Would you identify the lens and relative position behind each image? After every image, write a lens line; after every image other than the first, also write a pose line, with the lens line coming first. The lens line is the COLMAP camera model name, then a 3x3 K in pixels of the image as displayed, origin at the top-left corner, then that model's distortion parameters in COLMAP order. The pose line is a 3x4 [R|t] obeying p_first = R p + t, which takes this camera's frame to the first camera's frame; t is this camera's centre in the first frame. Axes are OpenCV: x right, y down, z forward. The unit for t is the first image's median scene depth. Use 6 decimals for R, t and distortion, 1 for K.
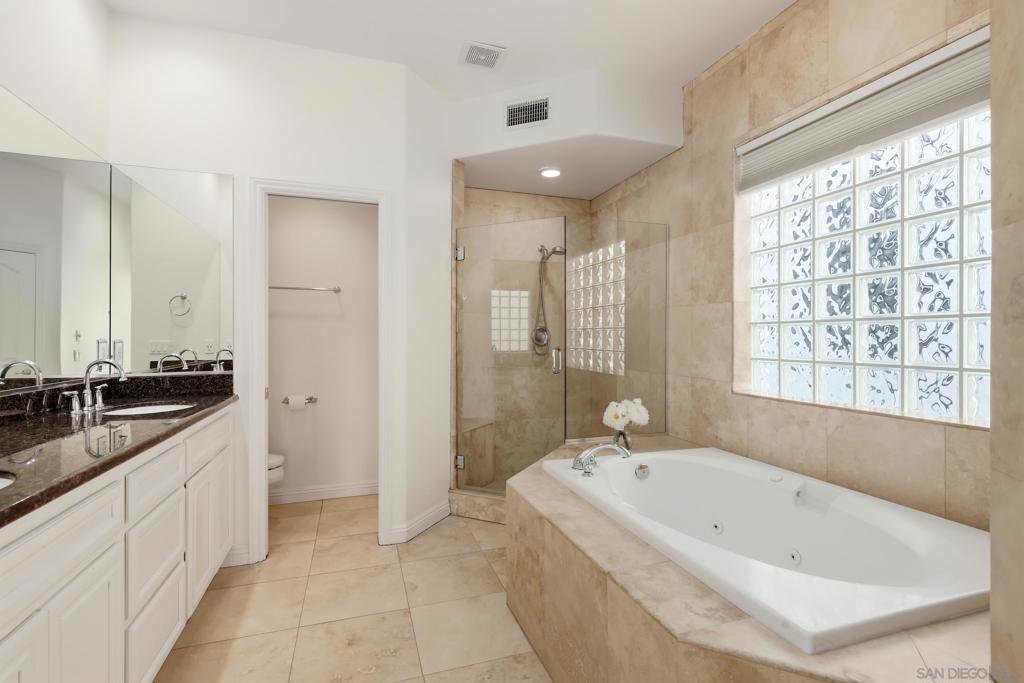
lens RADIAL K [[484.7, 0, 514.5], [0, 484.7, 333.7], [0, 0, 1]] dist [0.001957, 0.000113]
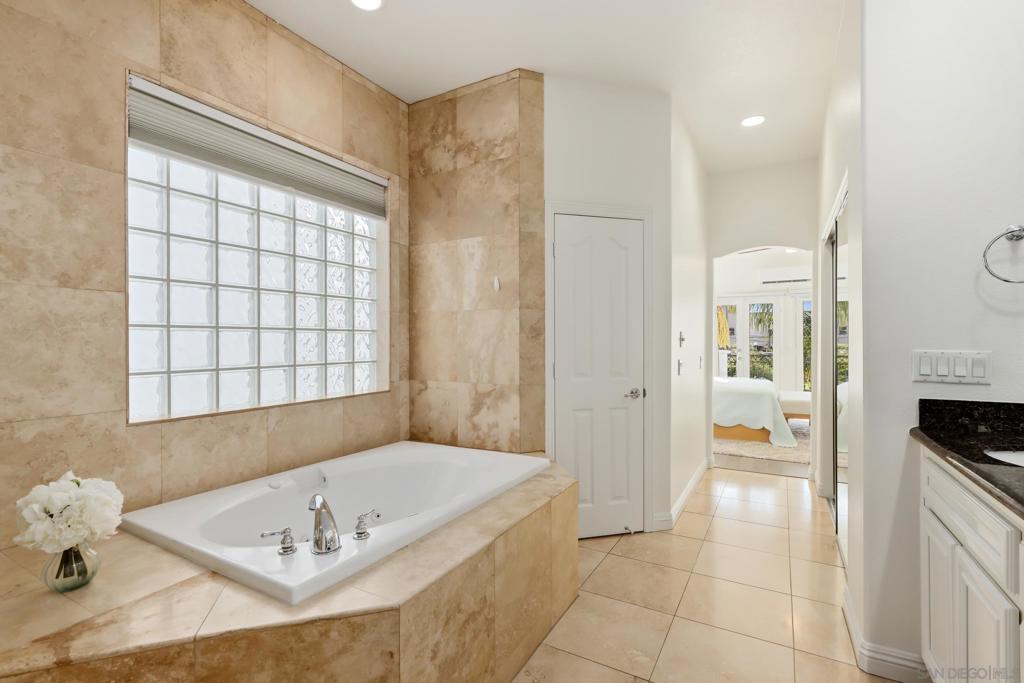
lens RADIAL K [[463.0, 0, 519.3], [0, 463.0, 345.1], [0, 0, 1]] dist [-0.010937, 0.001029]
pose [[-0.669587, -0.001067, 0.742733, -0.520009], [-0.000611, 0.999999, 0.000885, 0.009144], [-0.742733, 0.000139, -0.669587, 1.306557]]
